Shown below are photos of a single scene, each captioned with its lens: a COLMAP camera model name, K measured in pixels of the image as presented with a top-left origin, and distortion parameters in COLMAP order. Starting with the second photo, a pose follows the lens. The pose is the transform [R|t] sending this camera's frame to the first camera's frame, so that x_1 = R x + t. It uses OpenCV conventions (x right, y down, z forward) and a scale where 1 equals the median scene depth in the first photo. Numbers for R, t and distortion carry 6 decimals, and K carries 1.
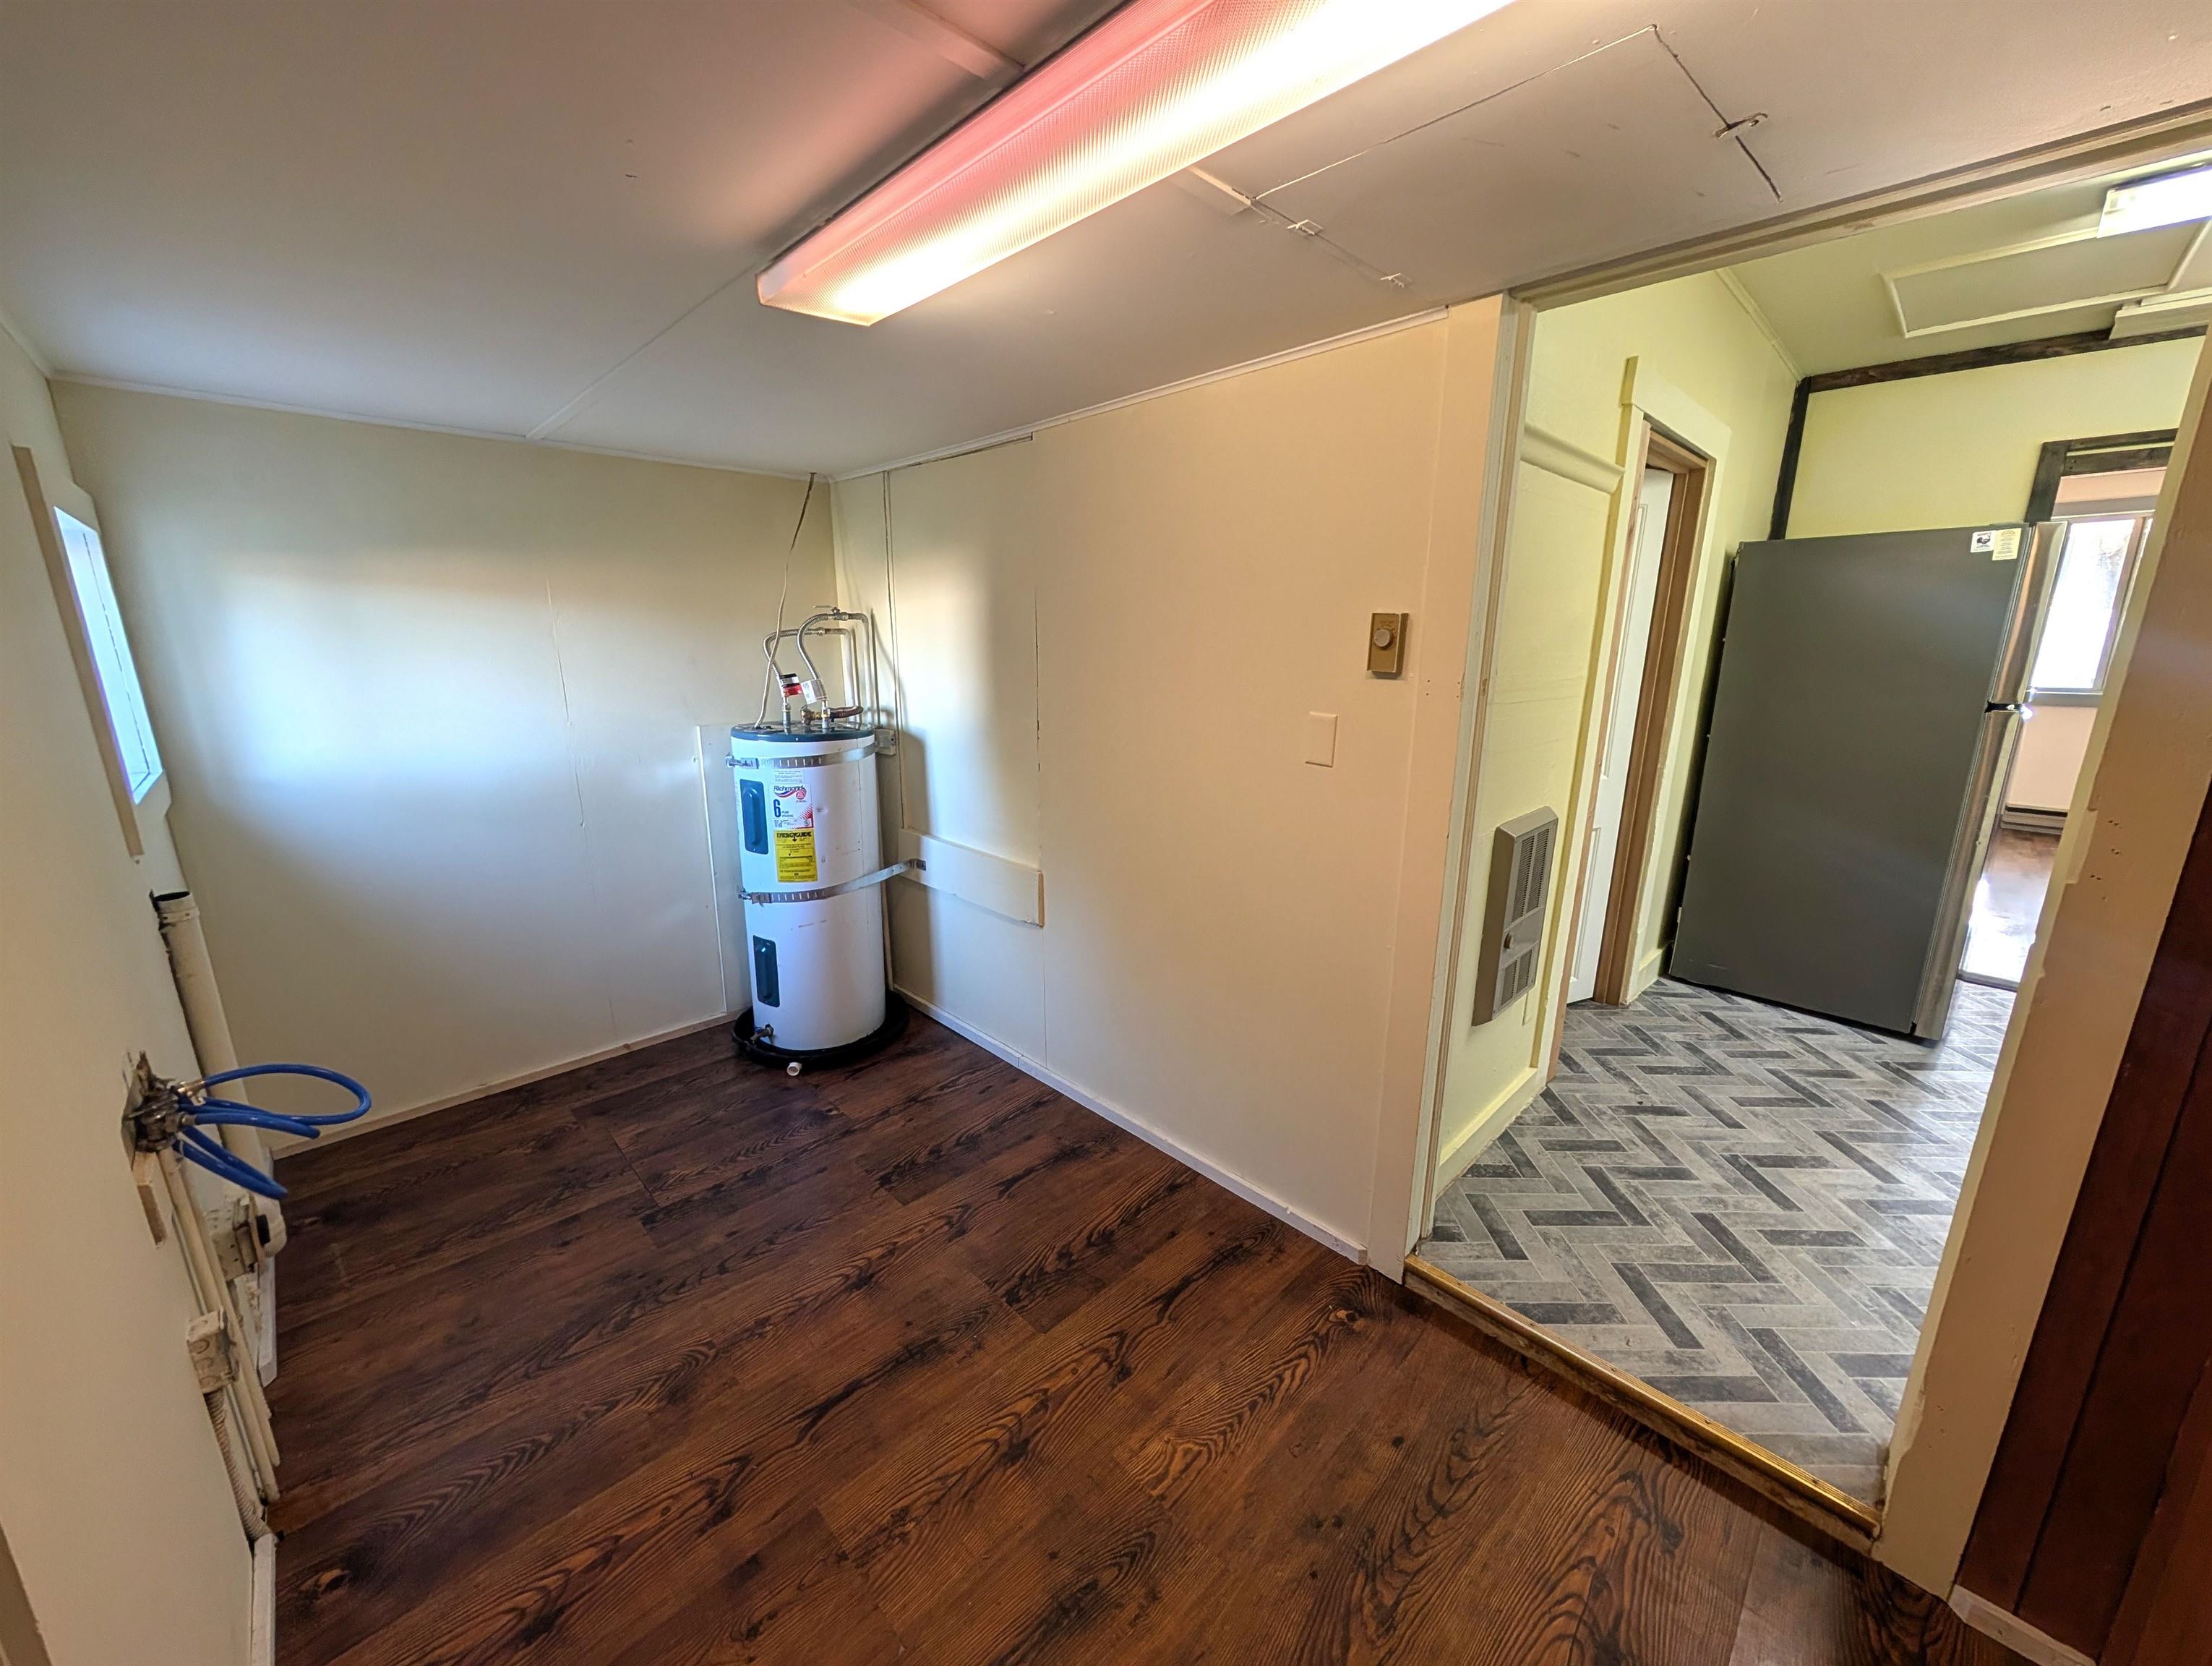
lens RADIAL K [[789.6, 0, 1099.3], [0, 789.6, 817.5], [0, 0, 1]] dist [-0.000643, -0.000099]
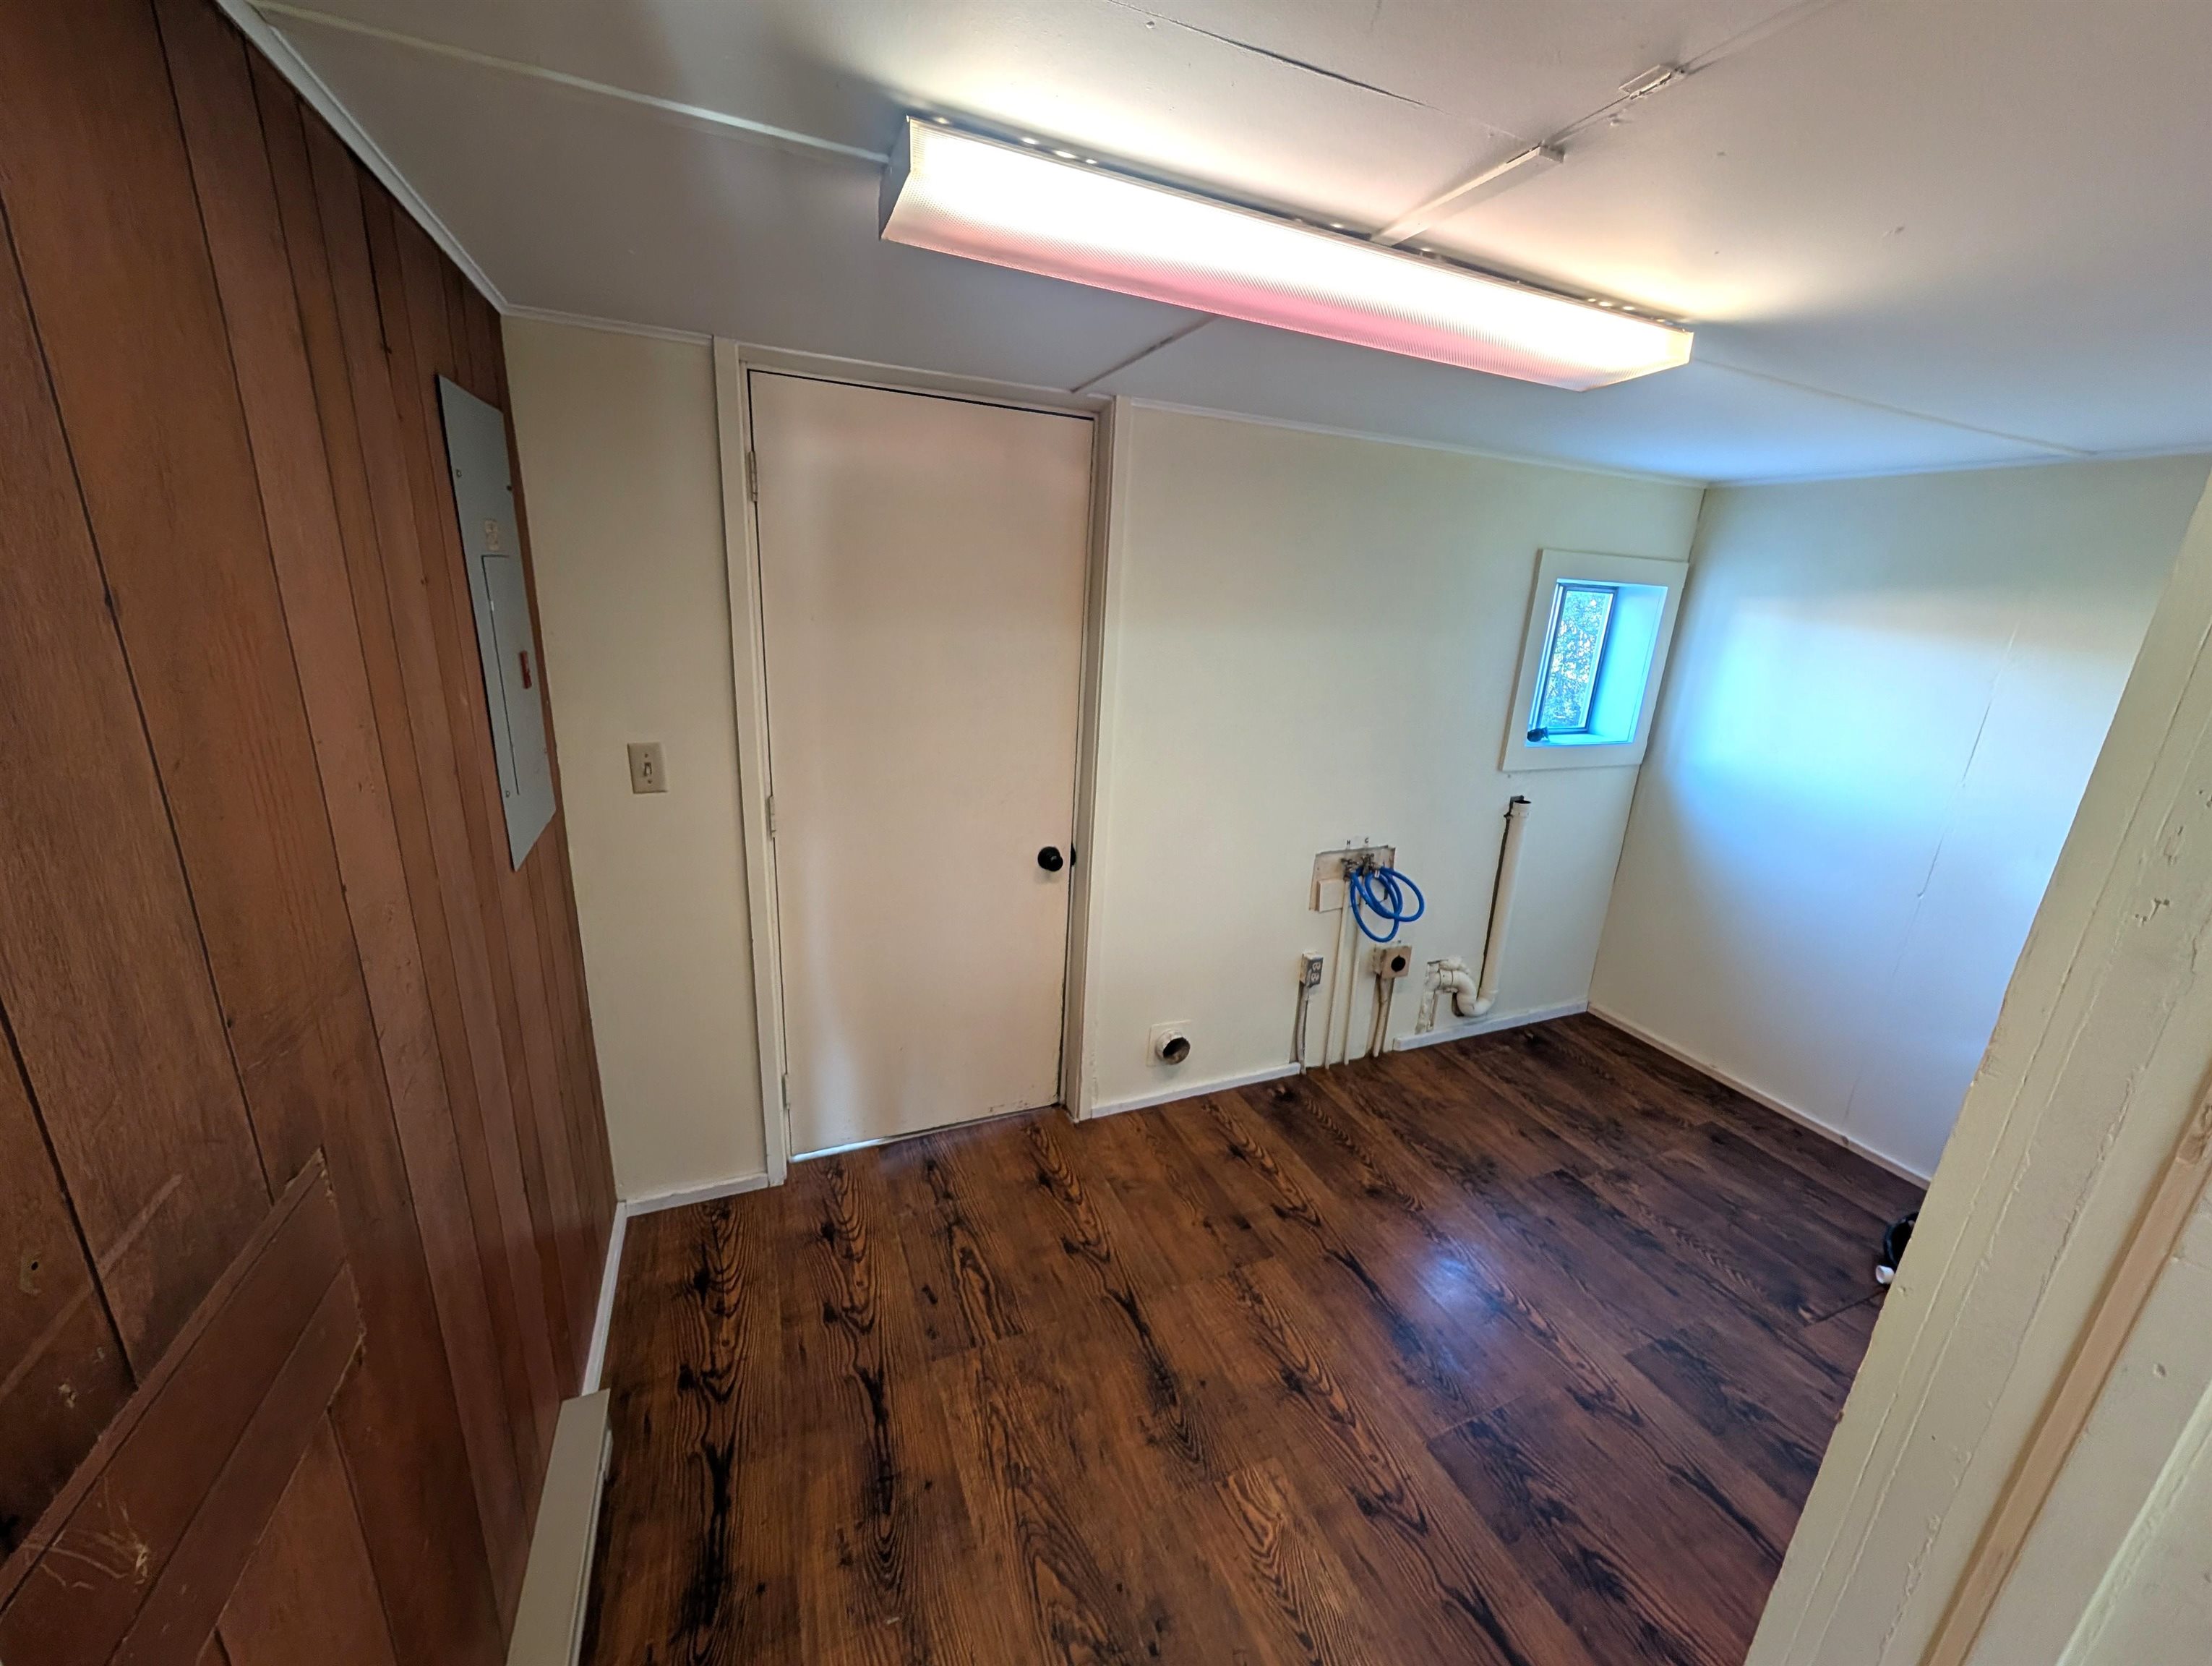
lens RADIAL K [[845.1, 0, 1099.6], [0, 845.1, 836.2], [0, 0, 1]] dist [-0.002504, 0.000319]
pose [[-0.344747, 0.247924, -0.905363, 0.738928], [-0.265285, 0.899441, 0.347318, -0.189295], [0.900430, 0.359916, -0.244309, 0.654503]]
